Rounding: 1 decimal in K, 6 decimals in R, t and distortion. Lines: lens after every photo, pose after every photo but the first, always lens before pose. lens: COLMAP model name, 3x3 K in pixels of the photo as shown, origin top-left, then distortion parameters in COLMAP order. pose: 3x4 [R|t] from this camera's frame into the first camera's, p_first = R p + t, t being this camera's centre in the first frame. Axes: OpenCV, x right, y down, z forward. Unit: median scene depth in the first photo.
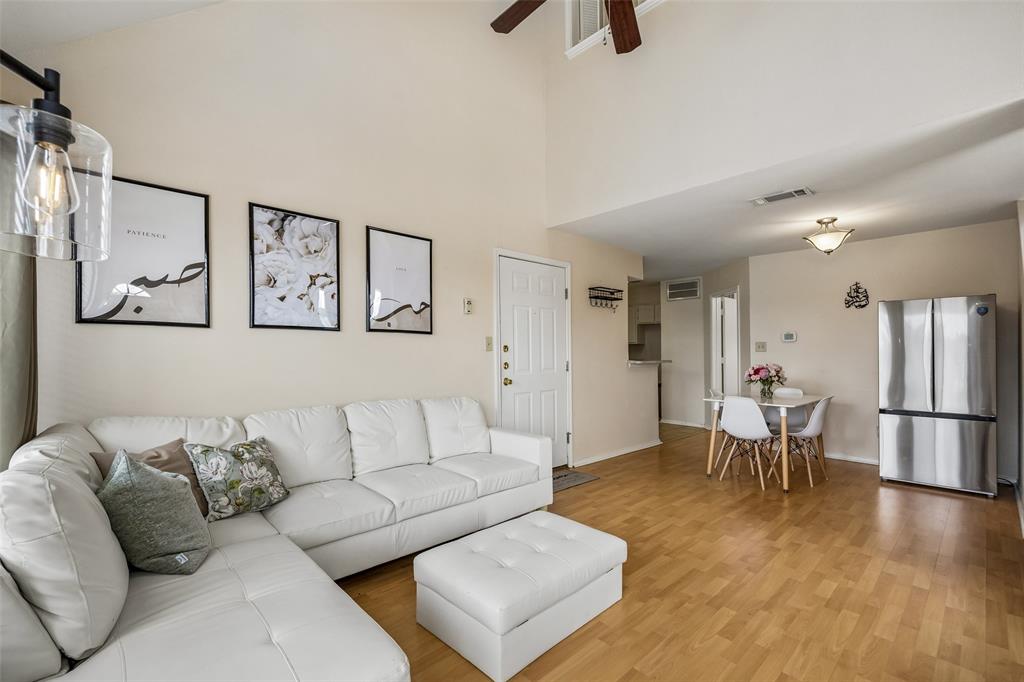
lens RADIAL K [[443.7, 0, 508.4], [0, 443.7, 348.1], [0, 0, 1]] dist [-0.008000, -0.000774]
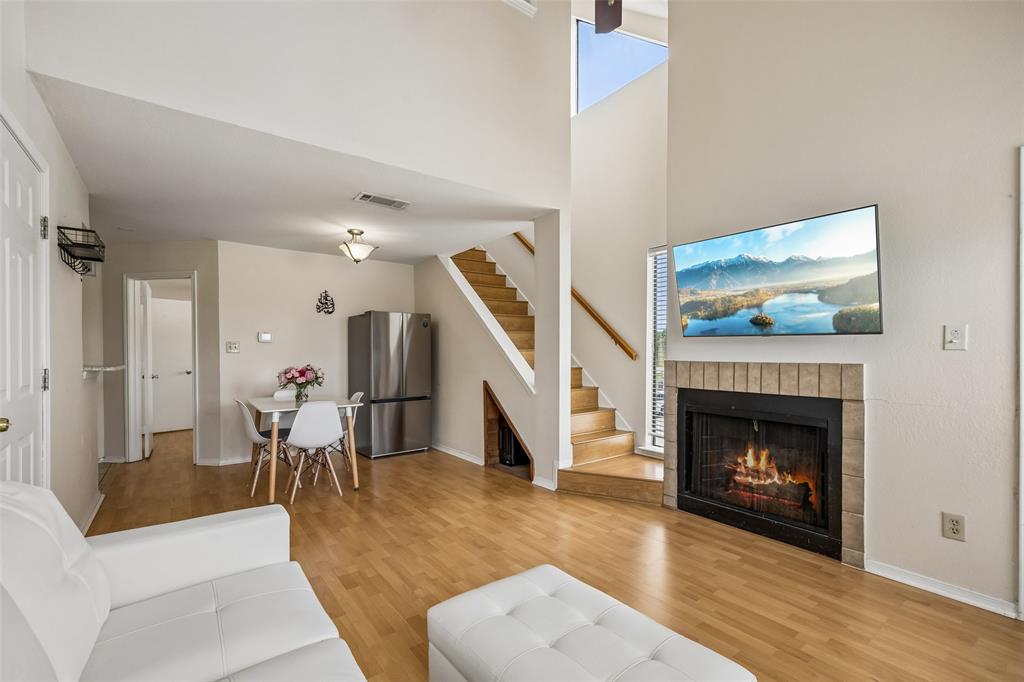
lens RADIAL K [[441.1, 0, 507.3], [0, 441.1, 356.8], [0, 0, 1]] dist [-0.005139, -0.000146]
pose [[0.111849, -0.003300, 0.993720, -0.324269], [-0.005895, 0.999975, 0.003984, 0.013082], [-0.993708, -0.006303, 0.111827, 0.523191]]
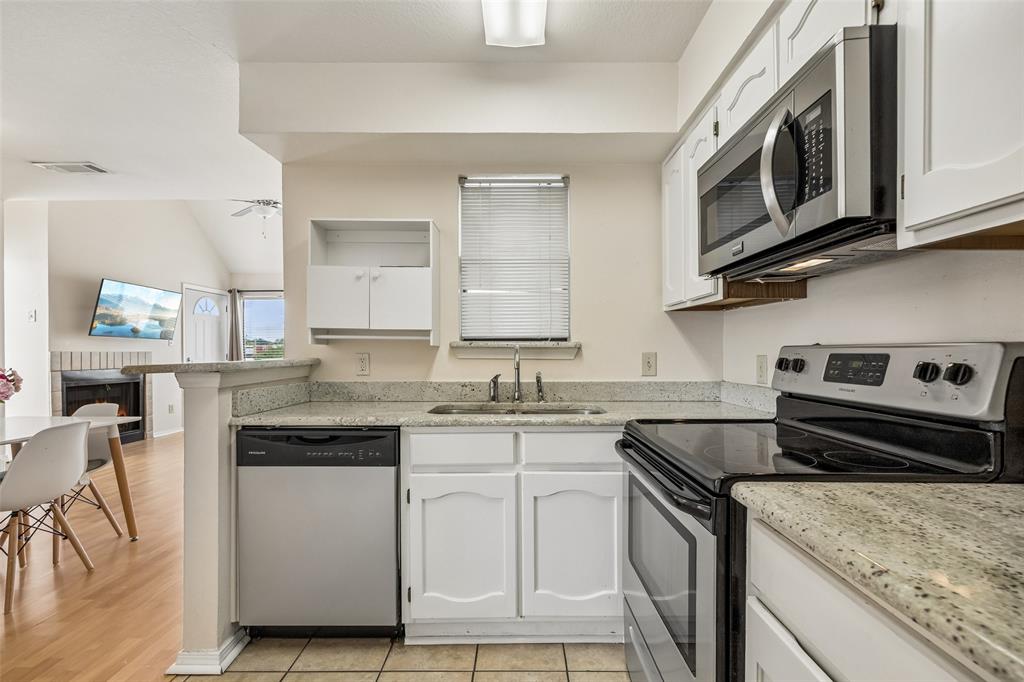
lens RADIAL K [[448.4, 0, 518.4], [0, 448.4, 354.0], [0, 0, 1]] dist [-0.001449, 0.000460]
pose [[-0.685252, 0.006442, -0.728277, 0.580771], [0.003920, 0.999979, 0.005156, 0.027917], [0.728295, 0.000679, -0.685263, 1.977759]]
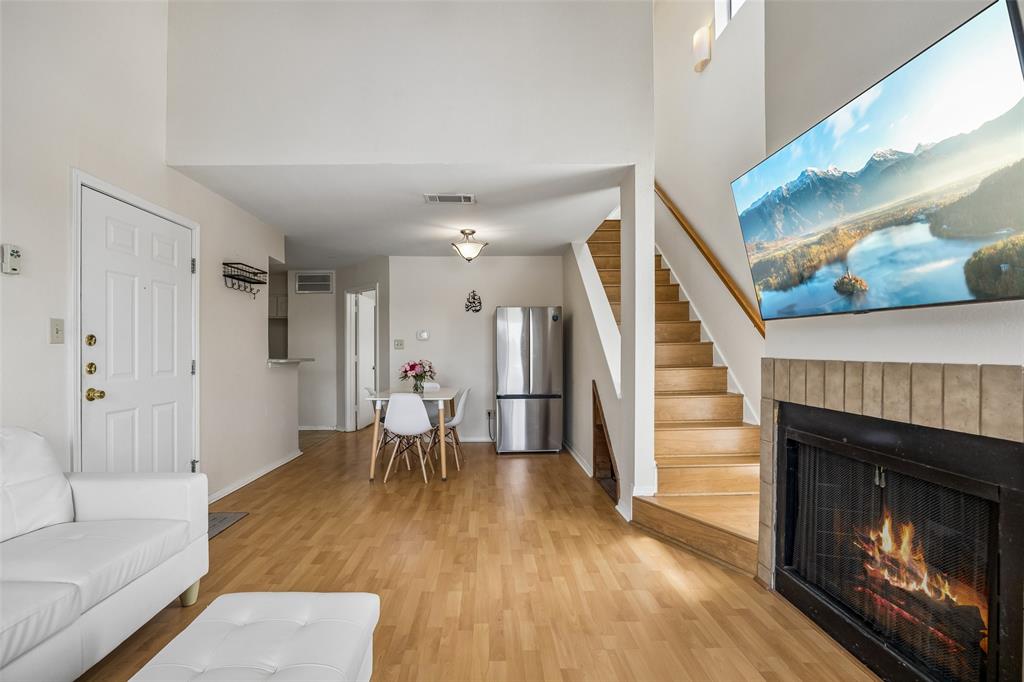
lens RADIAL K [[450.1, 0, 494.9], [0, 450.1, 347.5], [0, 0, 1]] dist [-0.017283, -0.000262]
pose [[0.669073, 0.005410, 0.743177, -0.087440], [-0.002703, 0.999985, -0.004846, 0.012694], [-0.743192, 0.001234, 0.669077, 0.184721]]
